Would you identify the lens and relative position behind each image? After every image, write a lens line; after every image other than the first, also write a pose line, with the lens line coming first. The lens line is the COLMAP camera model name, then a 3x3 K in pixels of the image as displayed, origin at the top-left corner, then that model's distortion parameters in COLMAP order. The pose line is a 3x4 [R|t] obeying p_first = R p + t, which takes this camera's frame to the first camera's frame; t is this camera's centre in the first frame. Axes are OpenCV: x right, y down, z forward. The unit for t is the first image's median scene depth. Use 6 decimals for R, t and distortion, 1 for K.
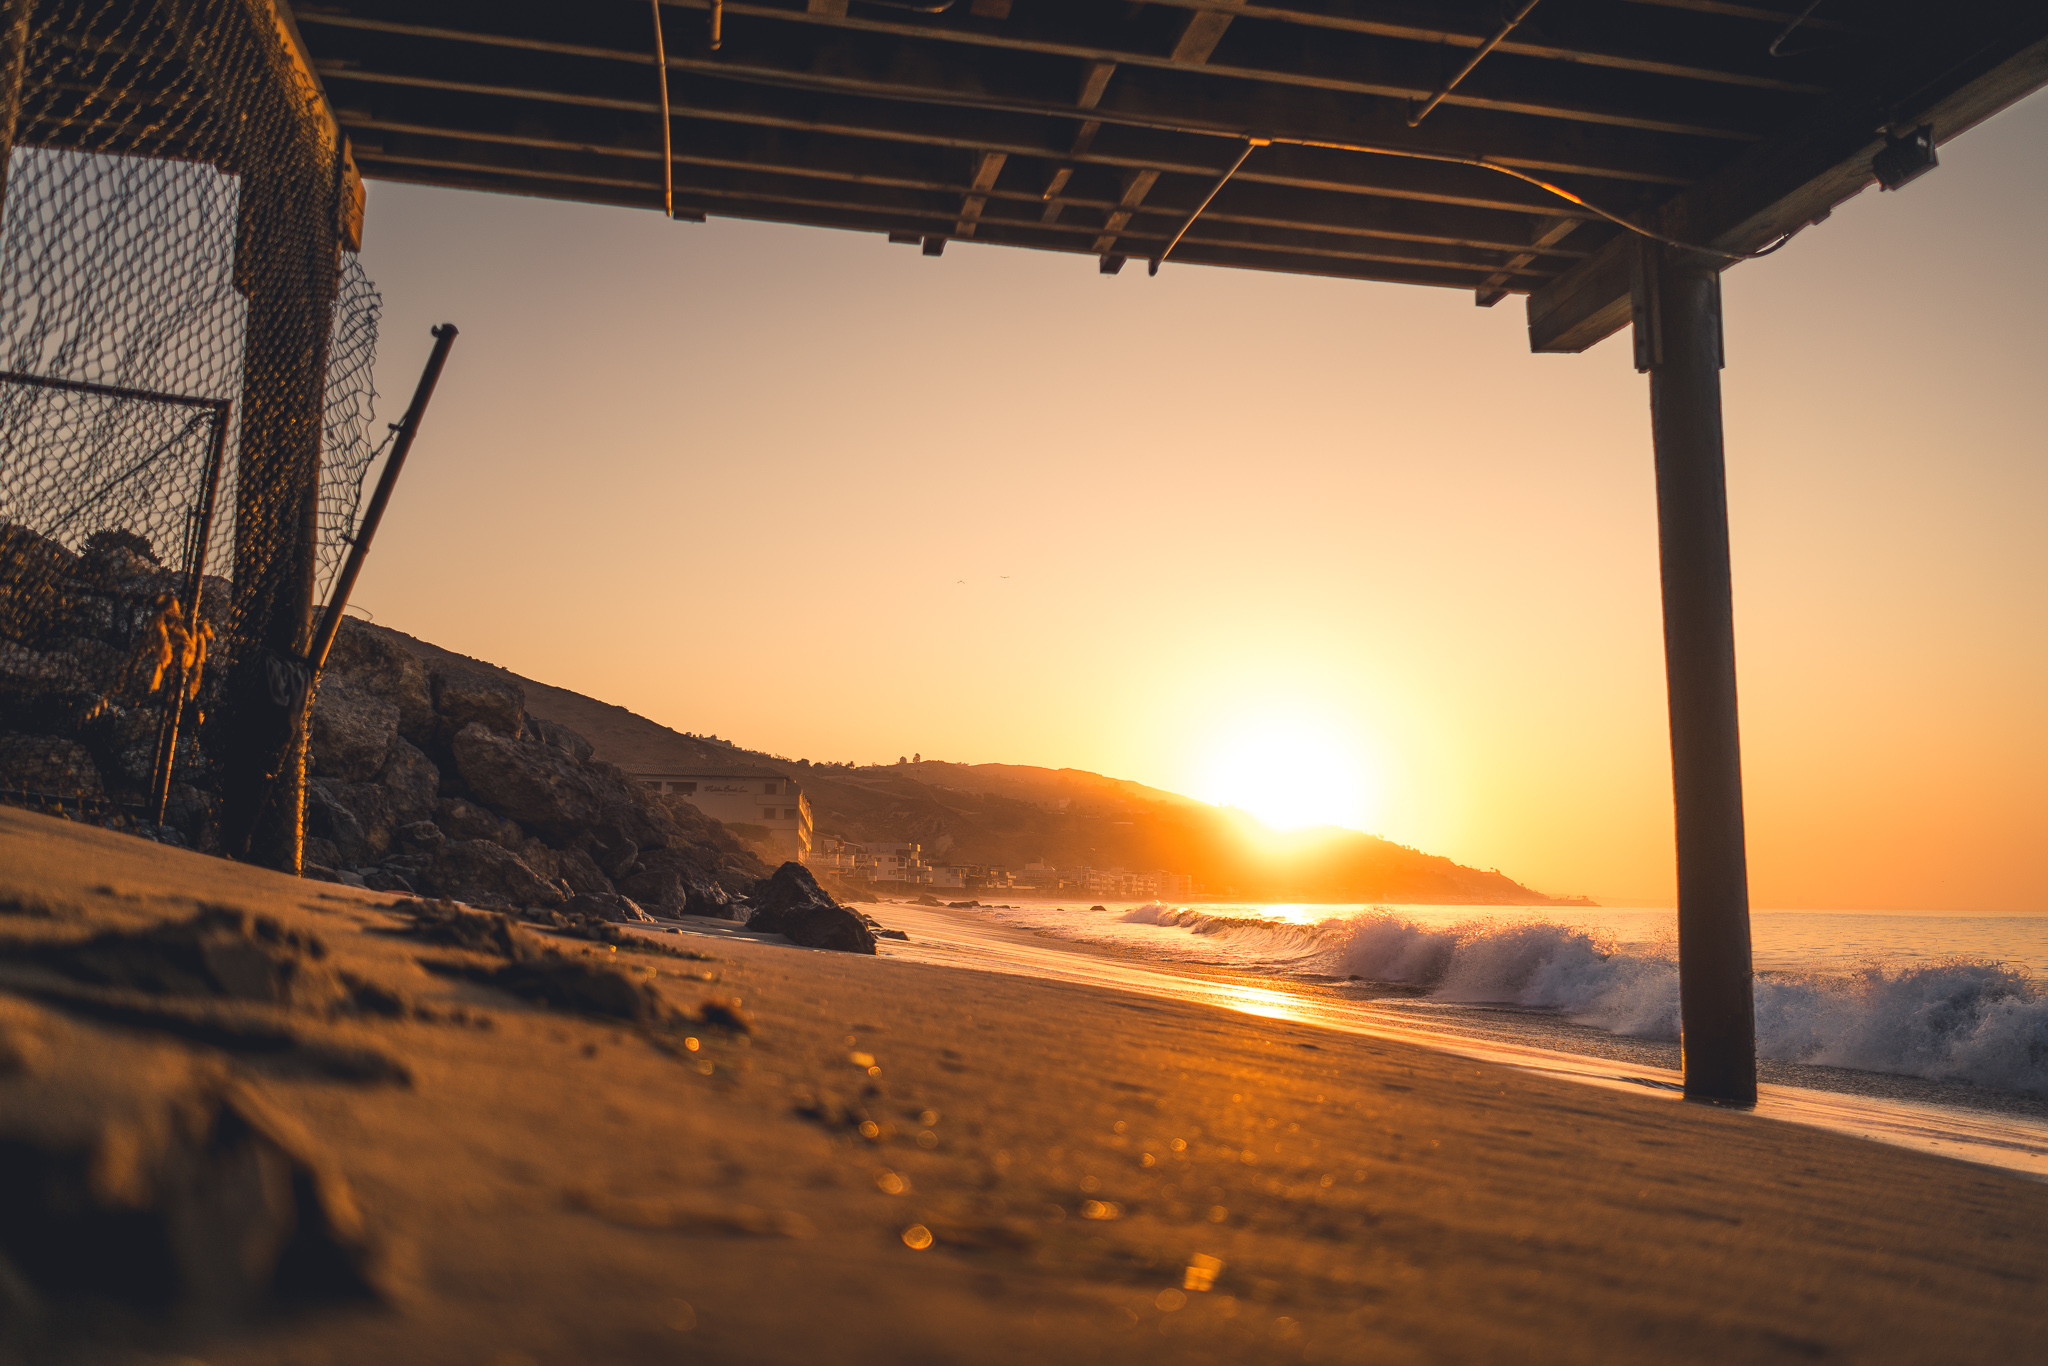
lens RADIAL K [[1681.0, 0, 1024.0], [0, 1681.0, 683.0], [0, 0, 1]] dist [-0.009325, -0.003816]
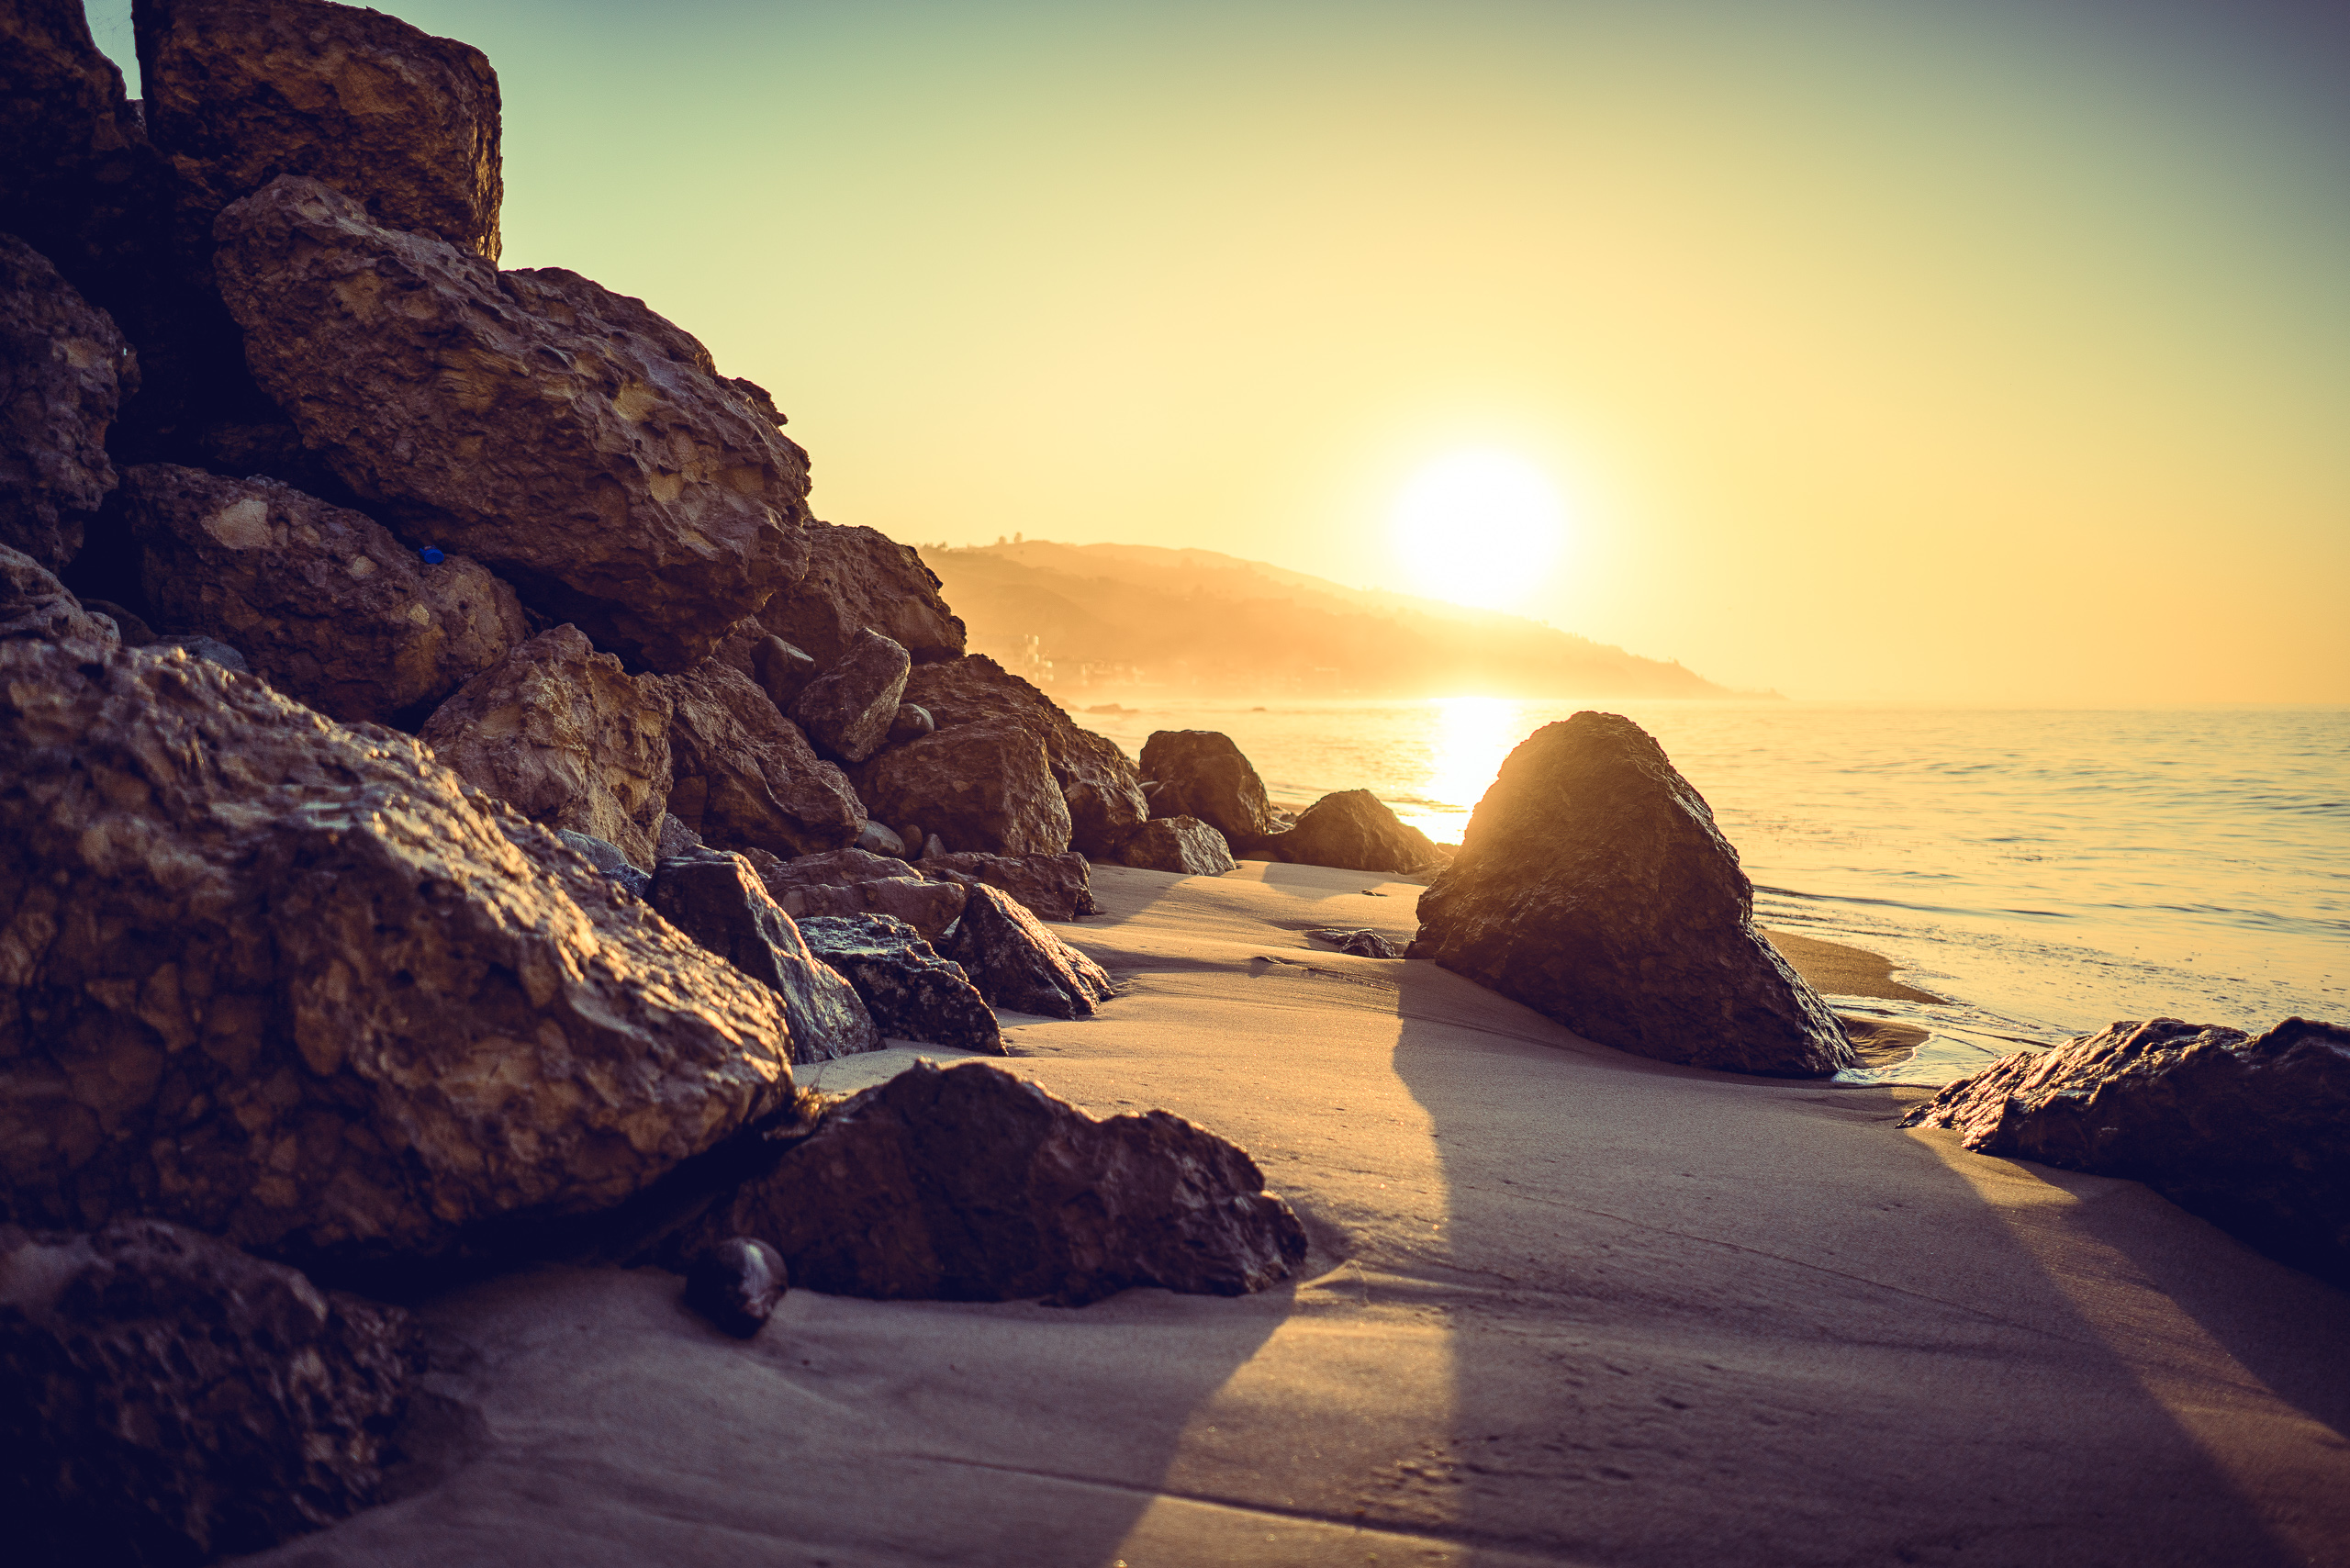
lens RADIAL K [[1928.9, 0, 1175.0], [0, 1928.9, 784.0], [0, 0, 1]] dist [-0.009325, -0.003816]
pose [[0.999807, -0.013384, 0.014379, -0.202017], [0.010708, 0.984993, 0.172260, 0.065233], [-0.016469, -0.172073, 0.984947, 0.699647]]
